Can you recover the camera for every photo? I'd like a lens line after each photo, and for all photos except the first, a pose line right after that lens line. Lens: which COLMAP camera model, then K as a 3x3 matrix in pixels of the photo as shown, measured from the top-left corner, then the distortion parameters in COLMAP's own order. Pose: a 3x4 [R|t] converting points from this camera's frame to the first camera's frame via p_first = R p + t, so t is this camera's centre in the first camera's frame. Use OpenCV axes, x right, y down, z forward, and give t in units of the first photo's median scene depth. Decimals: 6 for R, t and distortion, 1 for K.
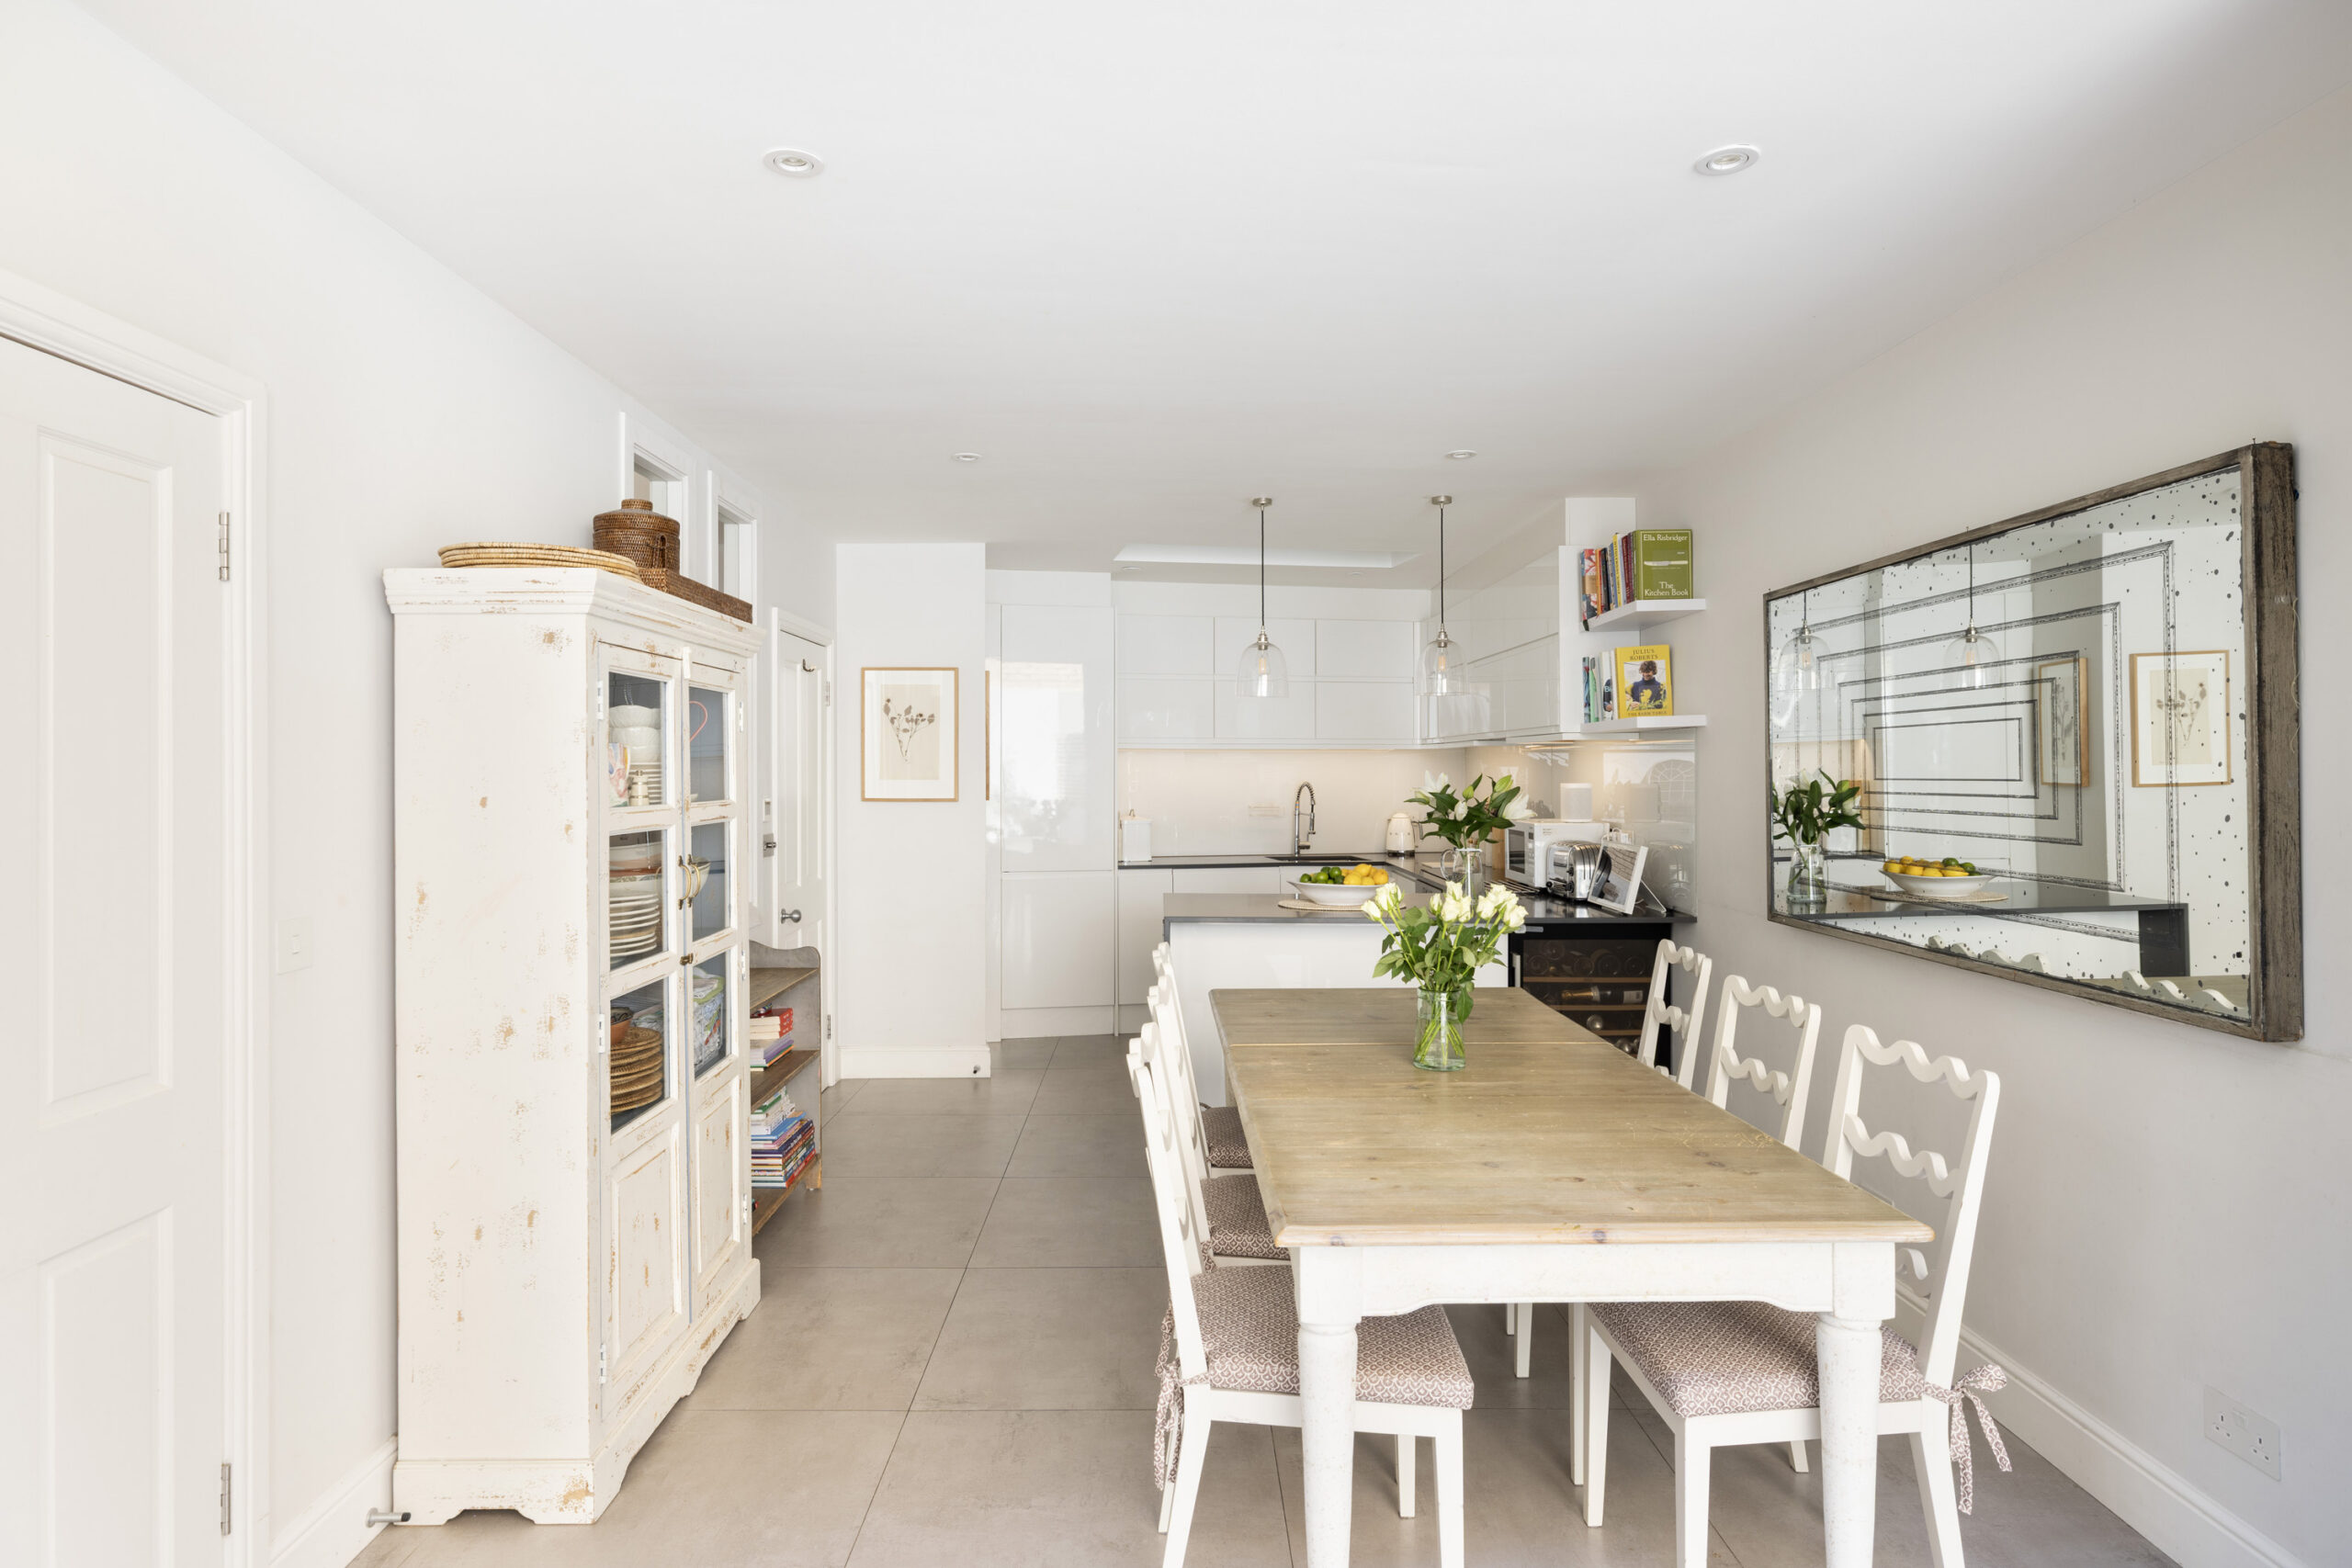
lens RADIAL K [[1268.5, 0, 1176.0], [0, 1268.5, 784.0], [0, 0, 1]] dist [0.000228, -0.000003]
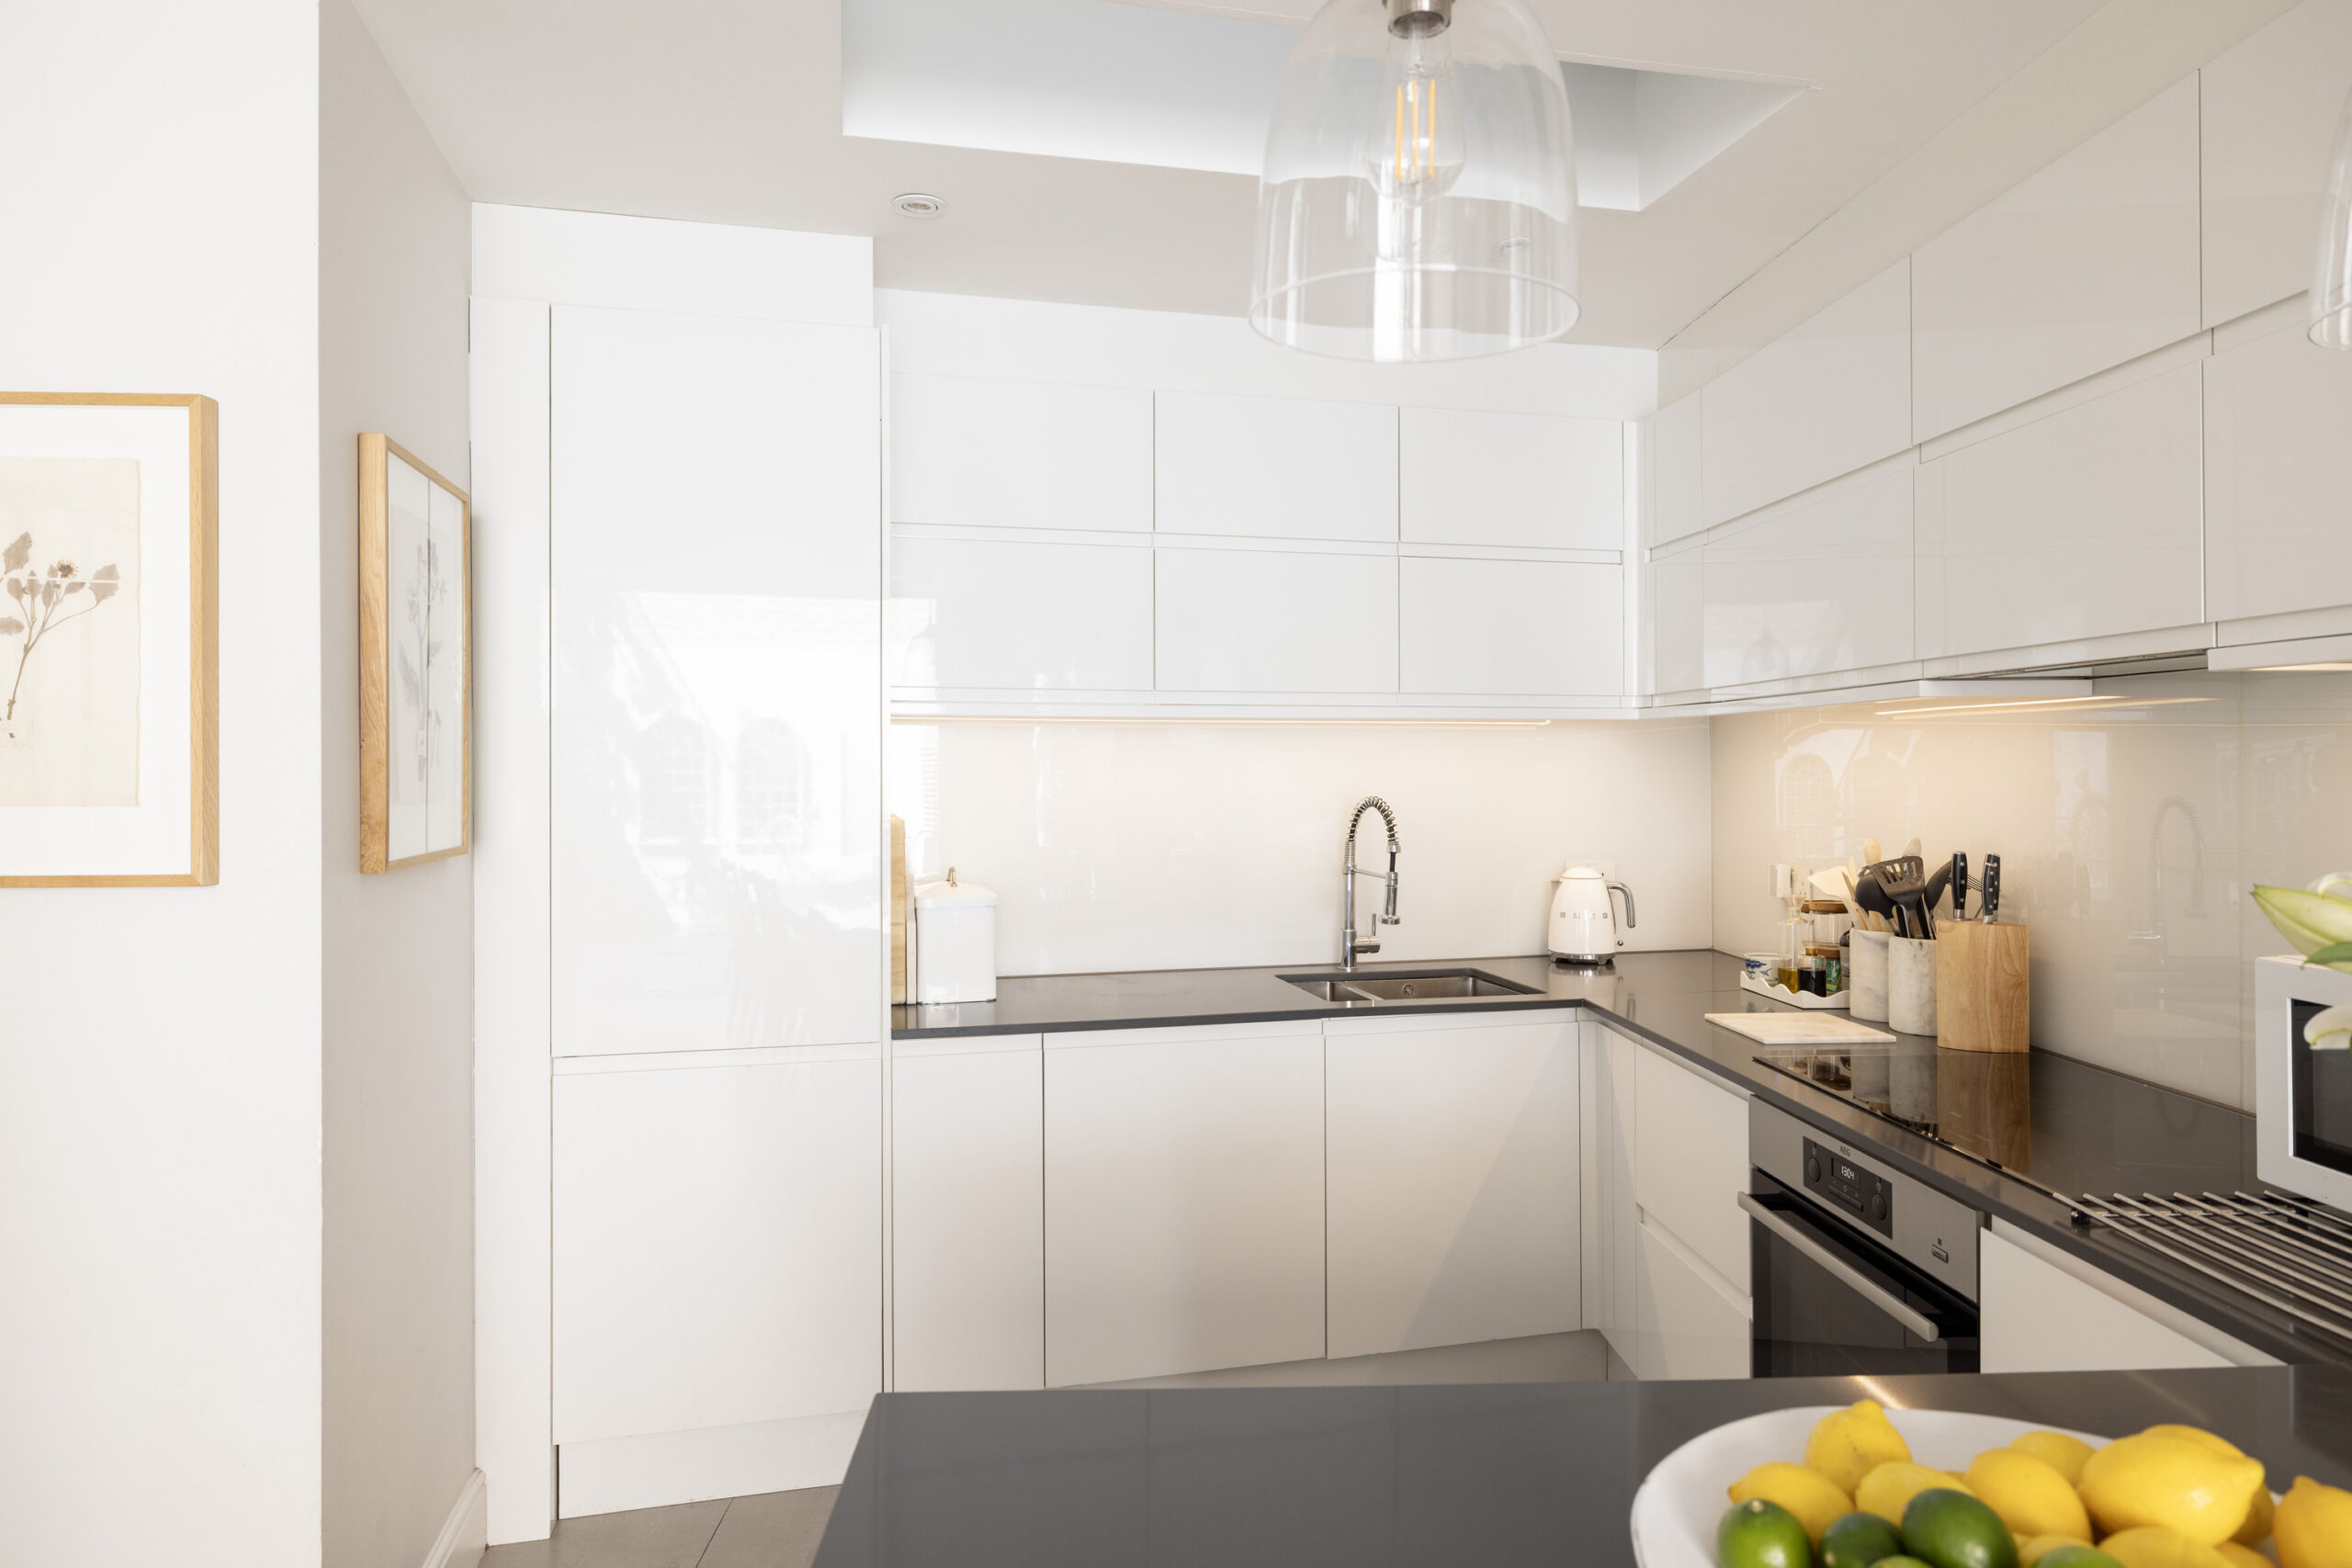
lens RADIAL K [[1292.7, 0, 1176.0], [0, 1292.7, 784.0], [0, 0, 1]] dist [0.000923, 0.000217]
pose [[0.999459, 0.010514, 0.031179, 0.022285], [-0.011048, 0.999795, 0.016983, -0.012374], [-0.030994, -0.017318, 0.999370, 0.565811]]
